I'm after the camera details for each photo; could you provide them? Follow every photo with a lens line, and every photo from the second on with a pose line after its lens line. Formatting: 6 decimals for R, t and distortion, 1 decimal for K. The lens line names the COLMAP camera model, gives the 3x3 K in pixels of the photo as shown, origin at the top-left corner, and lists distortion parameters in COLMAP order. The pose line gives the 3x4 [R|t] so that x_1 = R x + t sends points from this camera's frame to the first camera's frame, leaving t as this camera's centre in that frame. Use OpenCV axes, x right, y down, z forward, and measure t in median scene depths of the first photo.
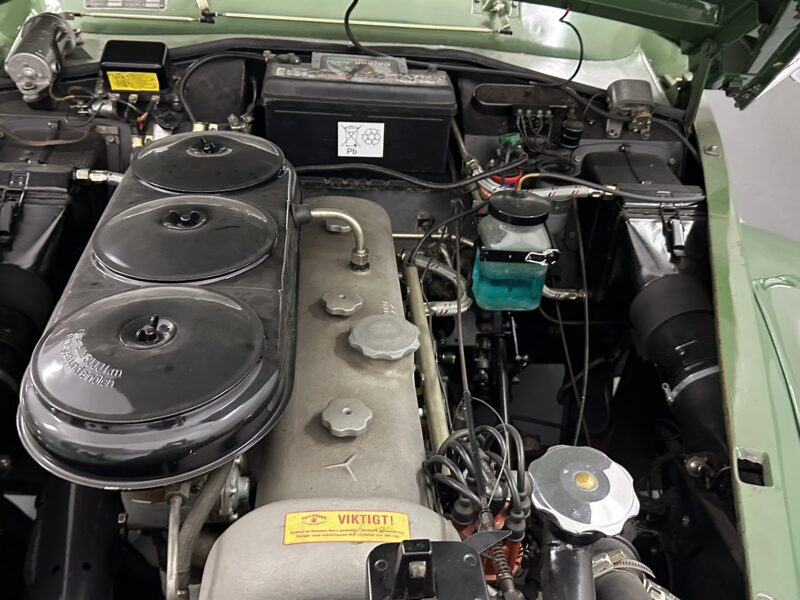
lens RADIAL K [[726.9, 0, 390.1], [0, 726.9, 300.0], [0, 0, 1]] dist [0.172535, -0.356890]
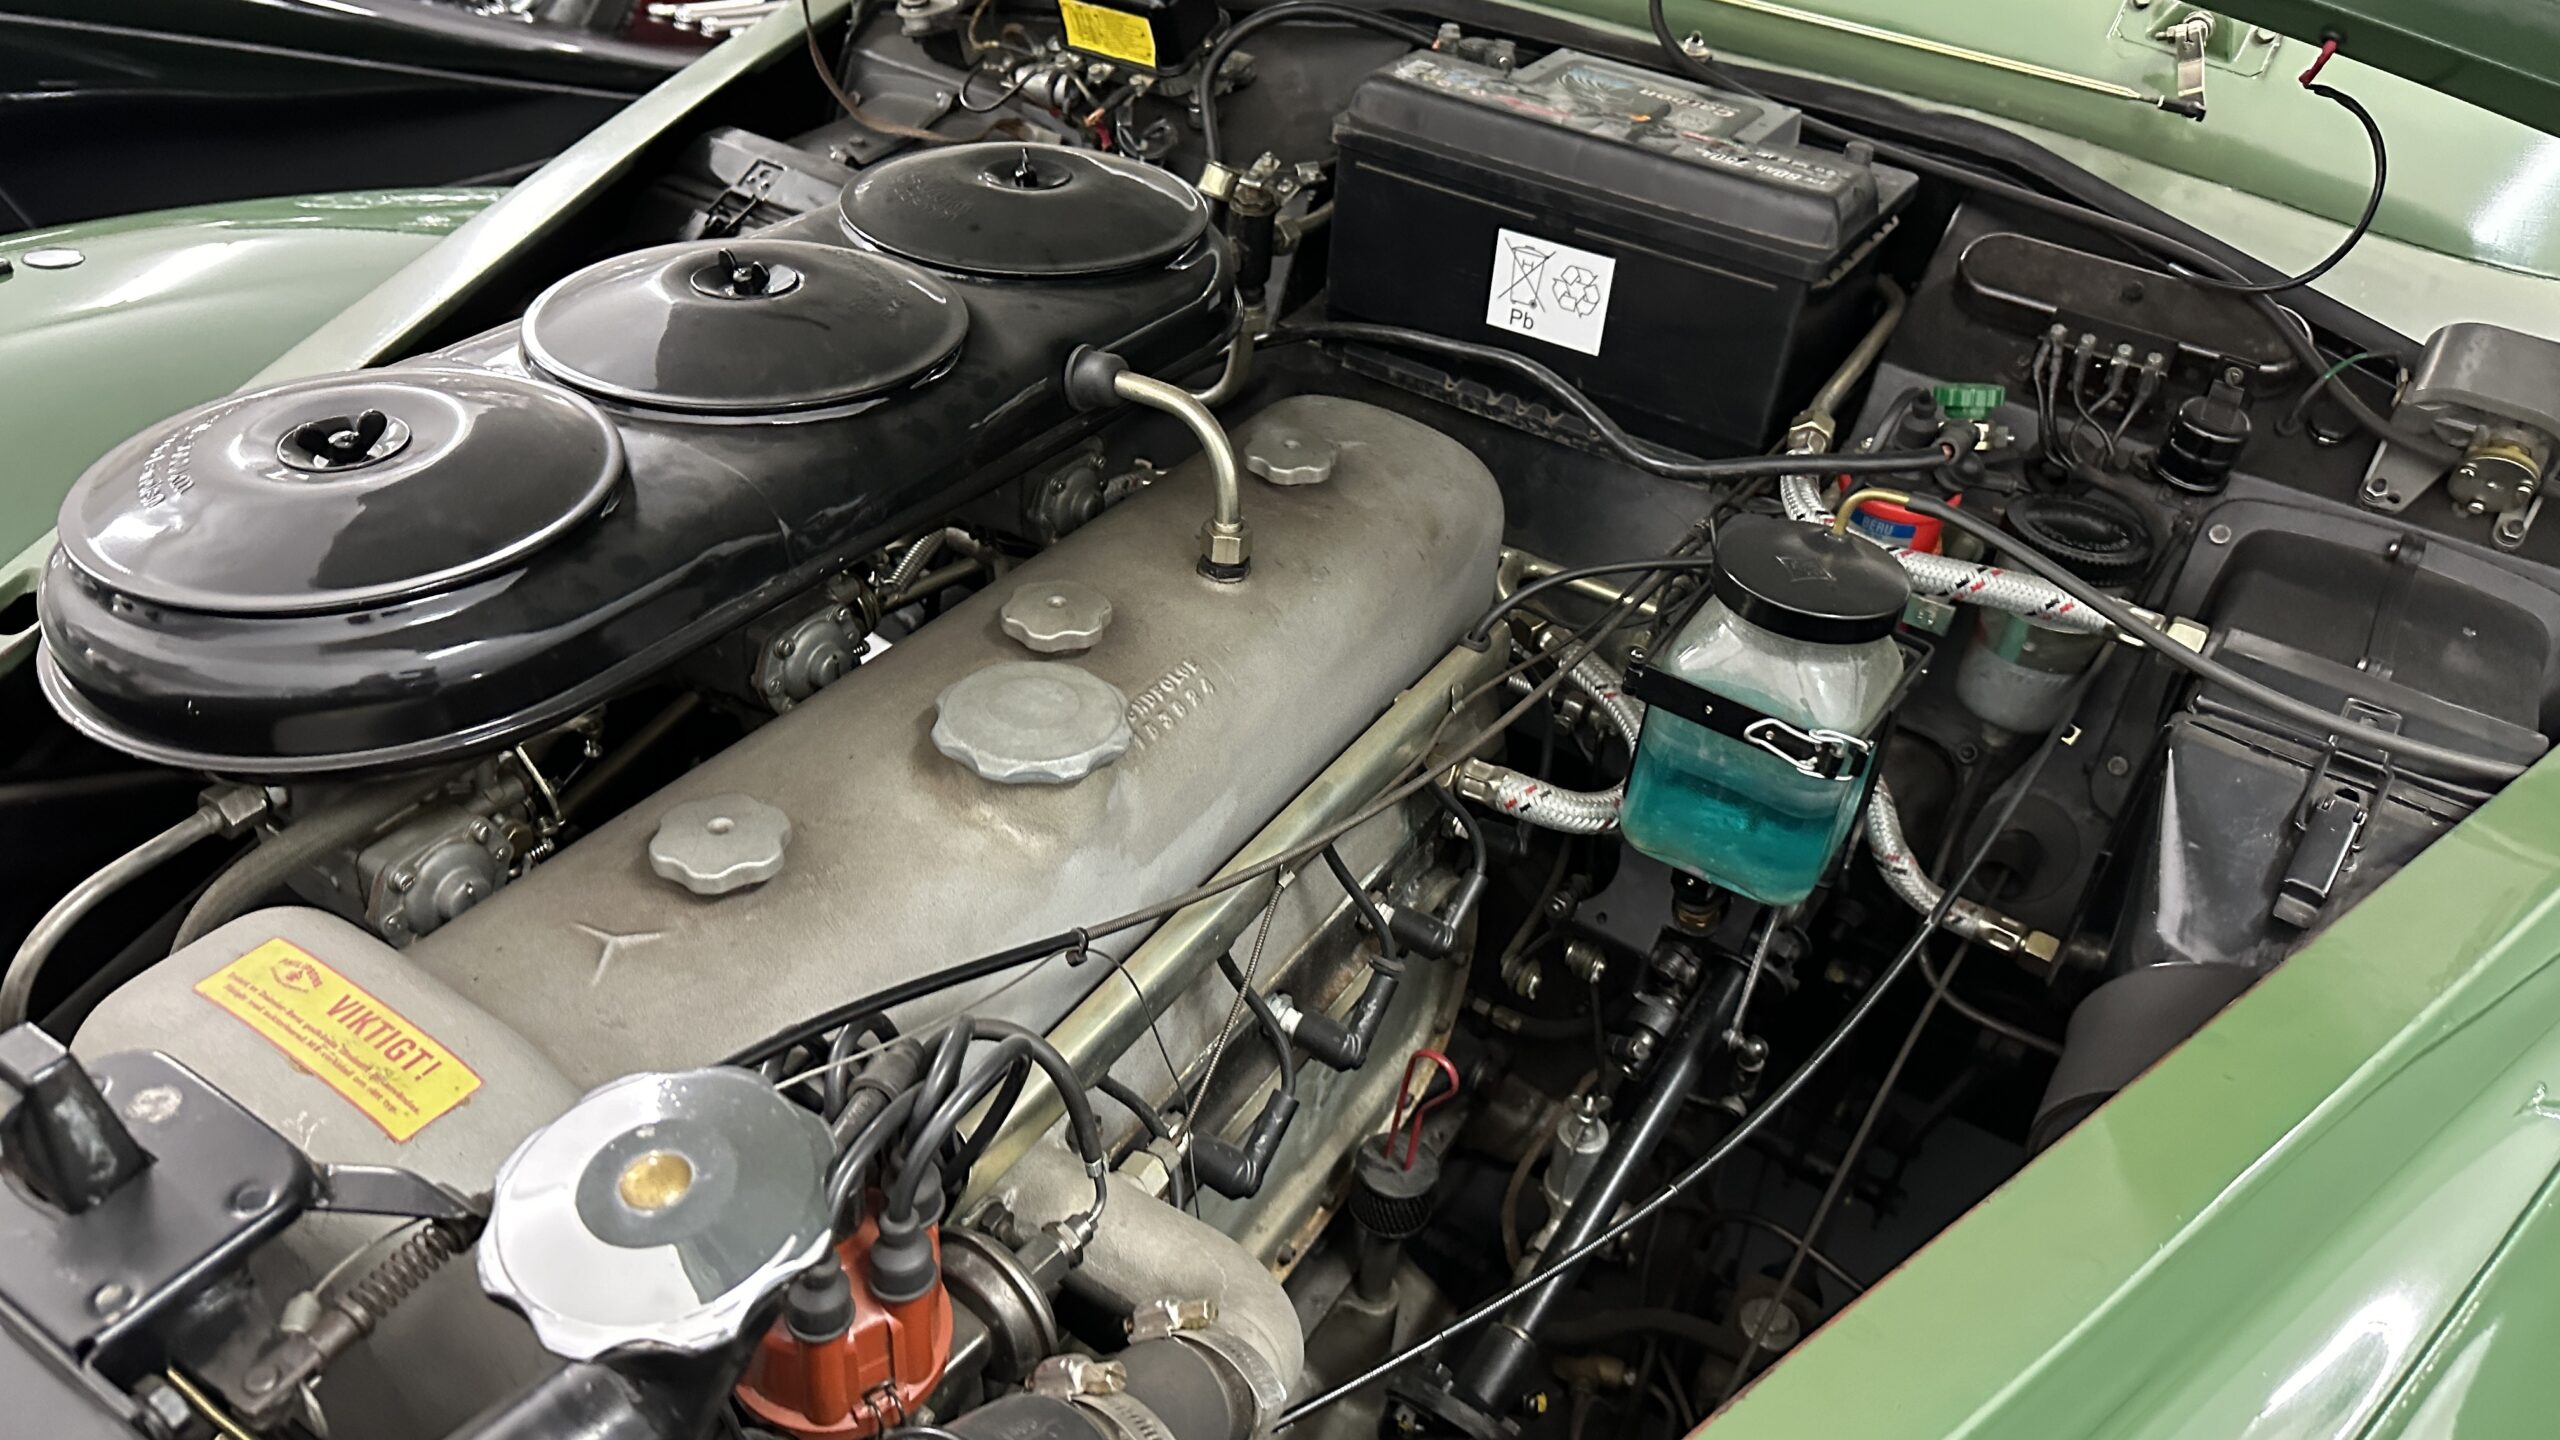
lens RADIAL K [[1733.4, 0, 1270.4], [0, 1733.4, 749.6], [0, 0, 1]] dist [0.080478, -0.109366]
pose [[0.810860, 0.355266, -0.465073, 0.322790], [-0.356992, 0.929956, 0.087969, -0.035839], [0.463749, 0.094697, 0.880891, 0.200306]]
